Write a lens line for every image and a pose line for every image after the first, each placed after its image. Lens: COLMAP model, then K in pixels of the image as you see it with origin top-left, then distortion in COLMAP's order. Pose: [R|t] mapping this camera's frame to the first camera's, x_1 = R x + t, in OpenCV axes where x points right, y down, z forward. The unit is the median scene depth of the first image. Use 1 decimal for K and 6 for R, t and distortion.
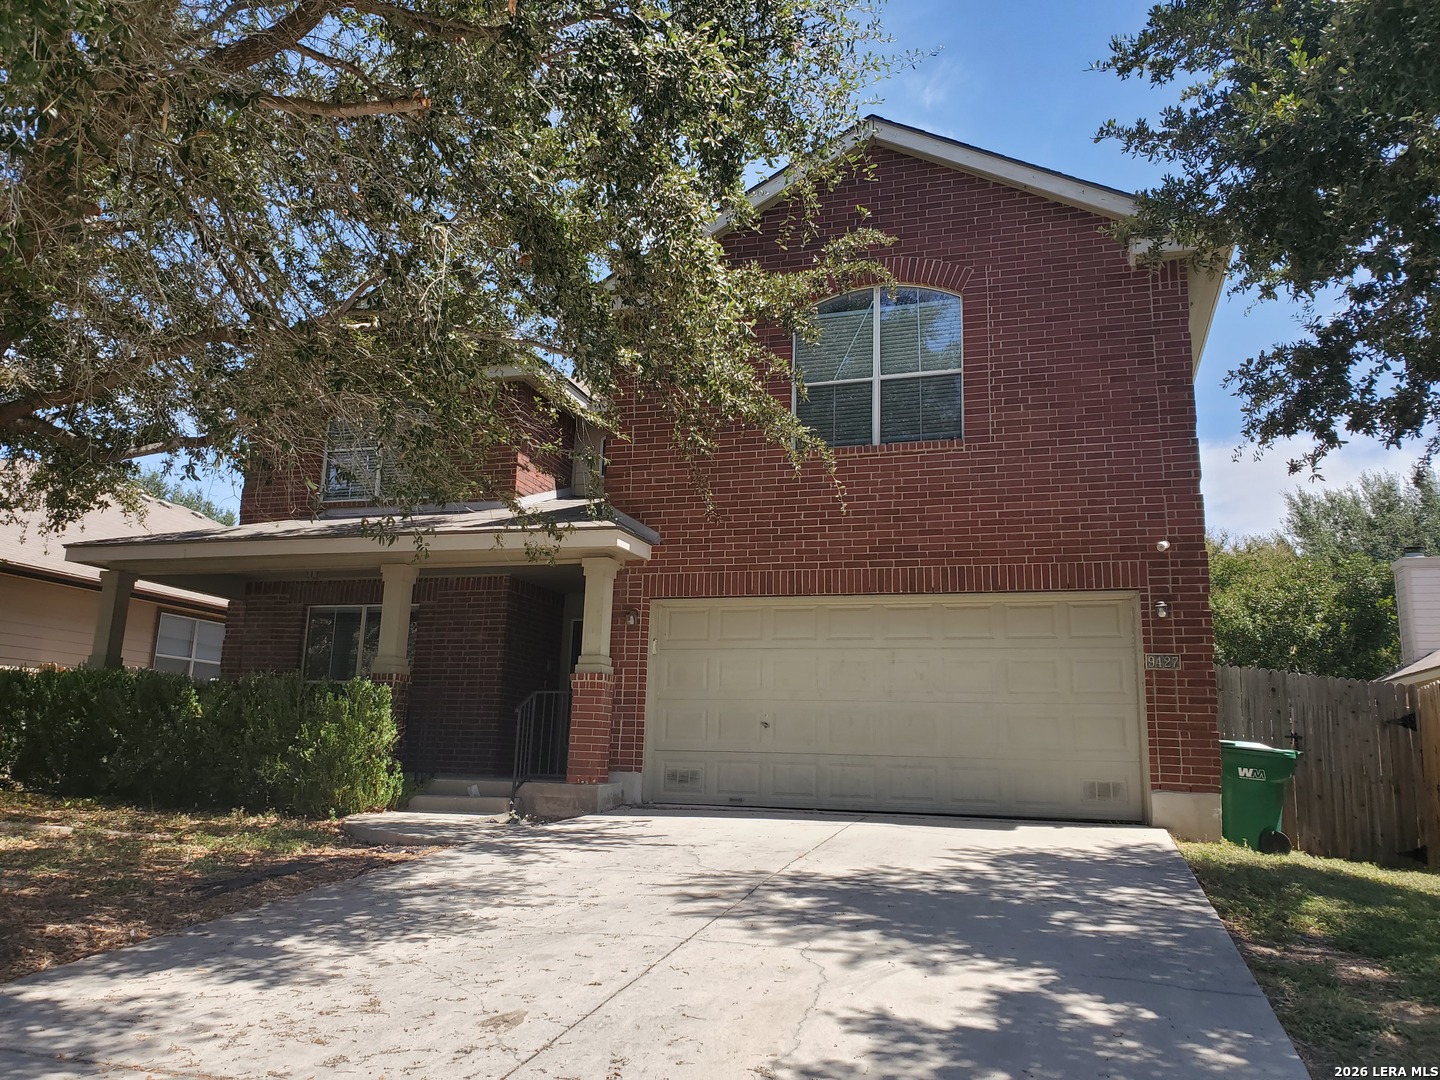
lens RADIAL K [[1034.4, 0, 720.0], [0, 1034.4, 540.0], [0, 0, 1]] dist [-0.024096, 0.053586]
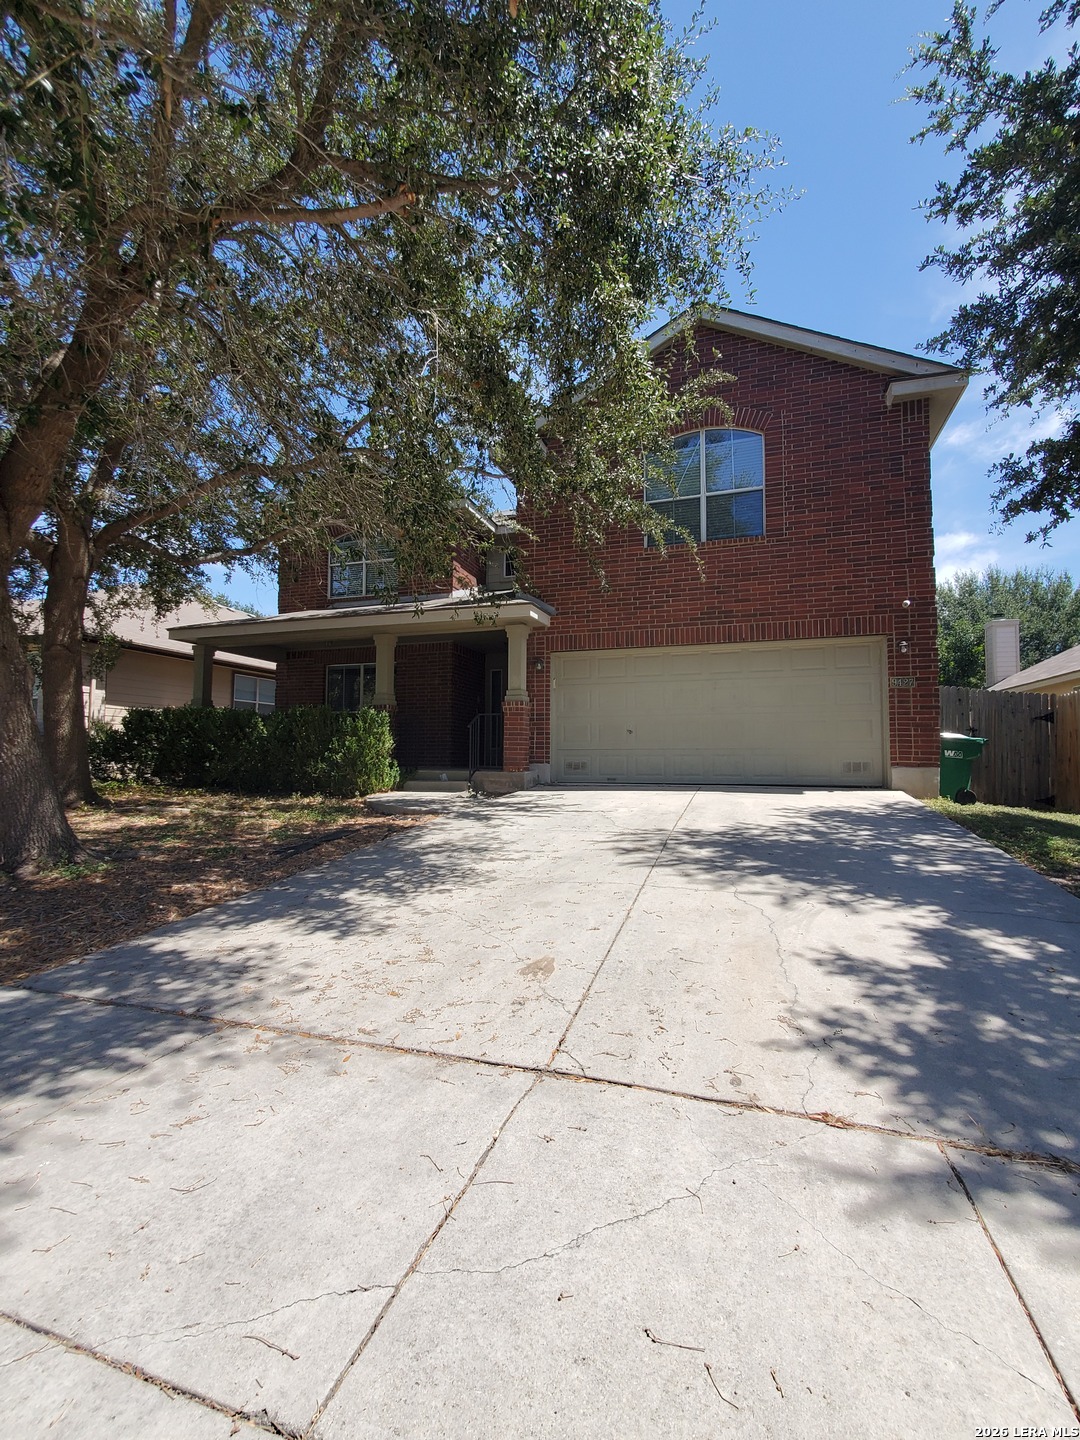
lens RADIAL K [[567.2, 0, 540.0], [0, 567.2, 720.0], [0, 0, 1]] dist [0.001466, 0.004960]
pose [[0.999617, -0.026246, -0.008751, -0.103228], [0.027267, 0.988147, 0.151069, 0.038033], [0.004682, -0.151250, 0.988484, 0.200083]]
